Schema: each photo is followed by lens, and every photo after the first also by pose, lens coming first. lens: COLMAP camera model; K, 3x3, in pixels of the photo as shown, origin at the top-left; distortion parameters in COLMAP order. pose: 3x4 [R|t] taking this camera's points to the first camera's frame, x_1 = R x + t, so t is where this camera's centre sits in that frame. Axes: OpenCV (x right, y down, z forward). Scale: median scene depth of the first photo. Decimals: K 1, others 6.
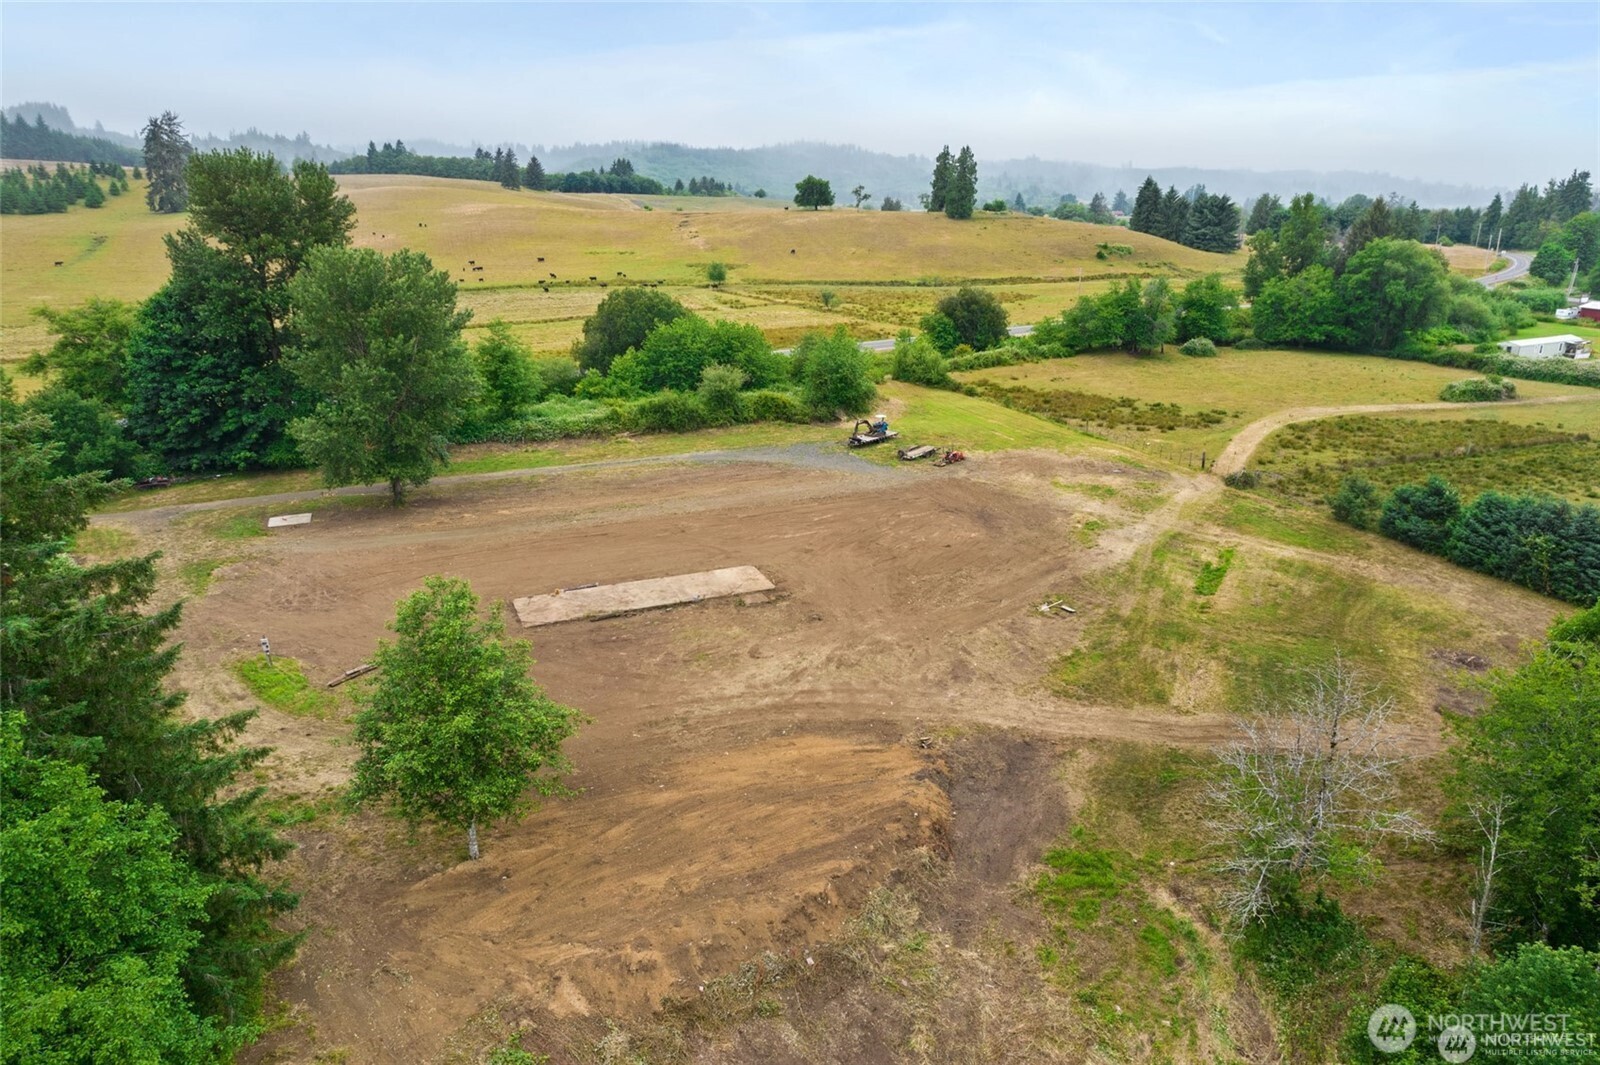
lens RADIAL K [[1036.4, 0, 807.4], [0, 1036.4, 538.4], [0, 0, 1]] dist [-0.062499, 0.049238]
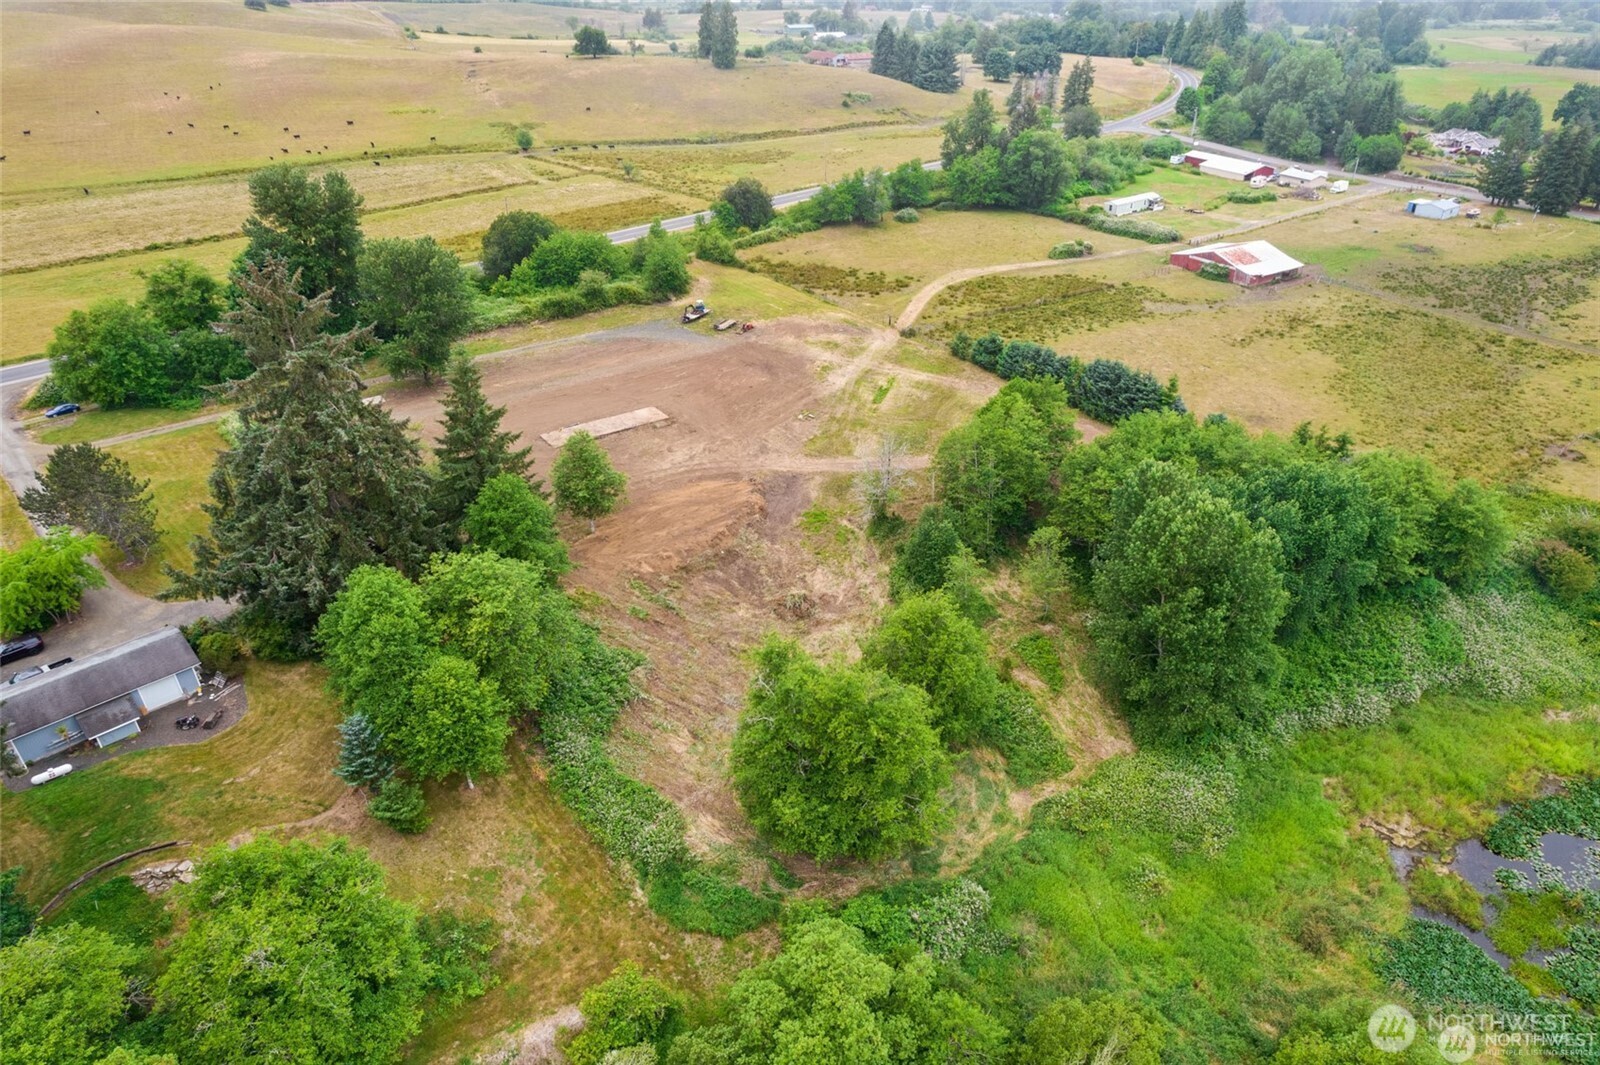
lens RADIAL K [[1036.4, 0, 807.4], [0, 1036.4, 538.4], [0, 0, 1]] dist [-0.062499, 0.049238]
pose [[0.975813, -0.106301, 0.191021, -0.105418], [0.067328, 0.977476, 0.200017, -0.063082], [-0.207981, -0.182319, 0.960991, -0.610495]]
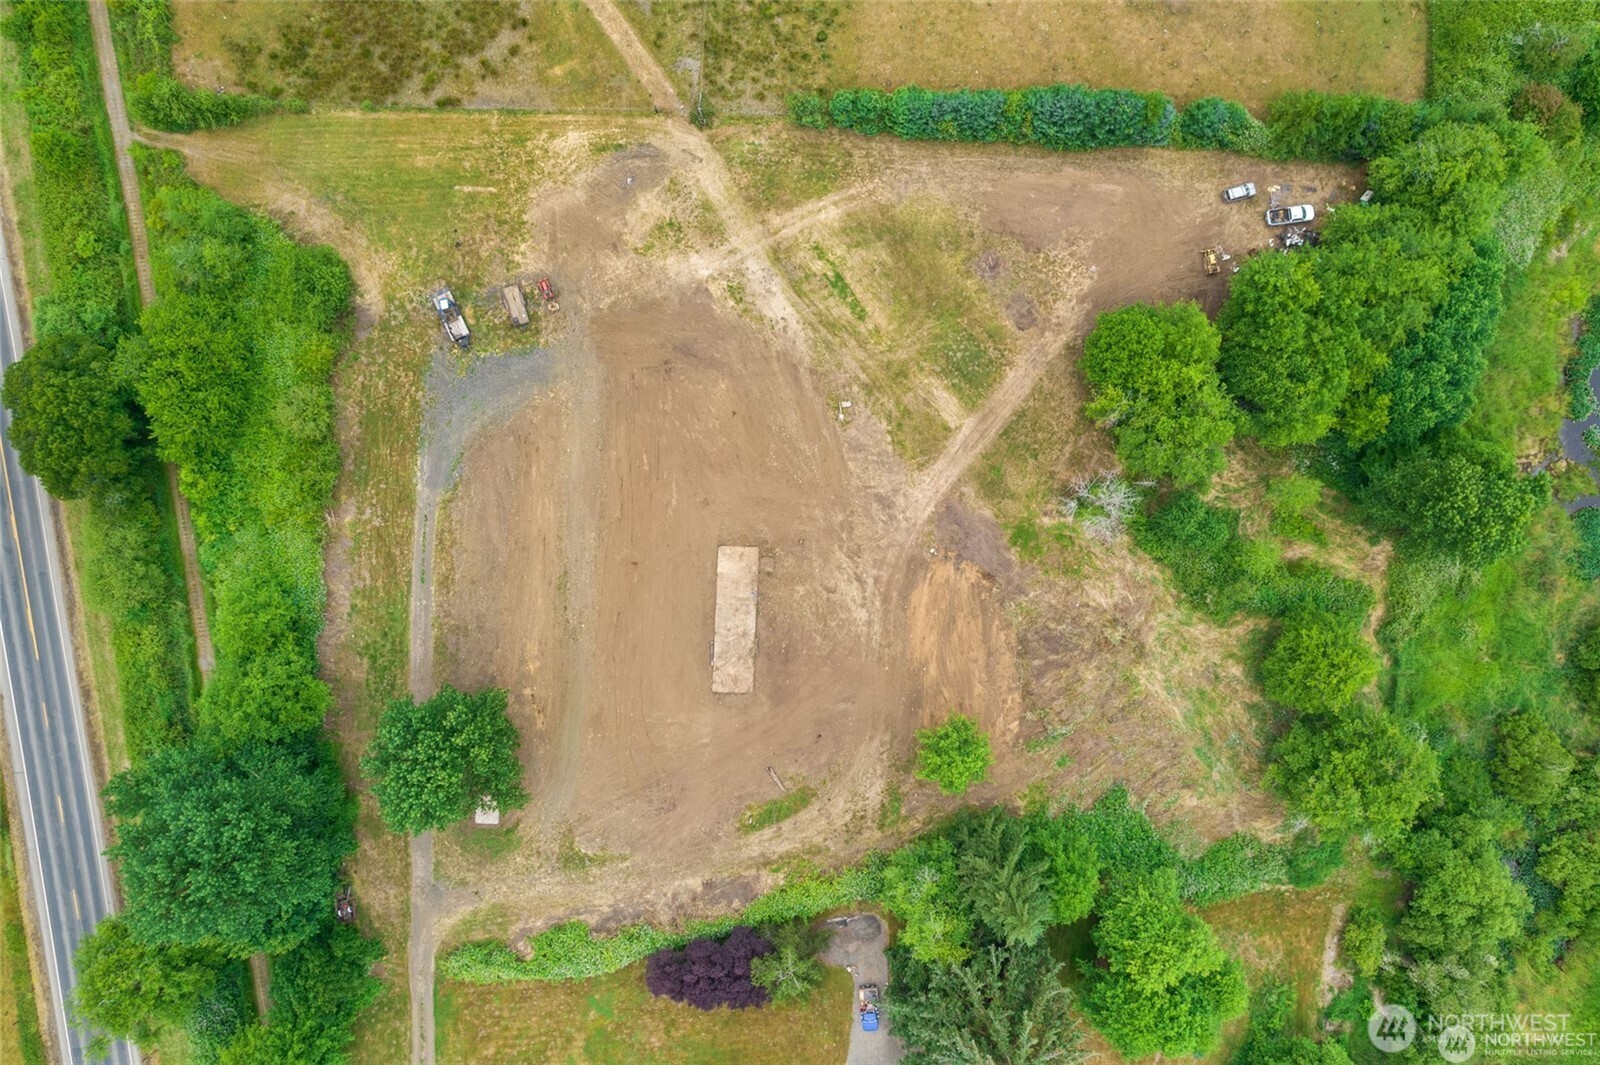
lens RADIAL K [[1036.4, 0, 807.4], [0, 1036.4, 538.4], [0, 0, 1]] dist [-0.062499, 0.049238]
pose [[0.422785, -0.906220, 0.004271, 0.005748], [0.282814, 0.136418, 0.949424, -0.915104], [-0.860970, -0.400194, 0.313967, 0.238845]]
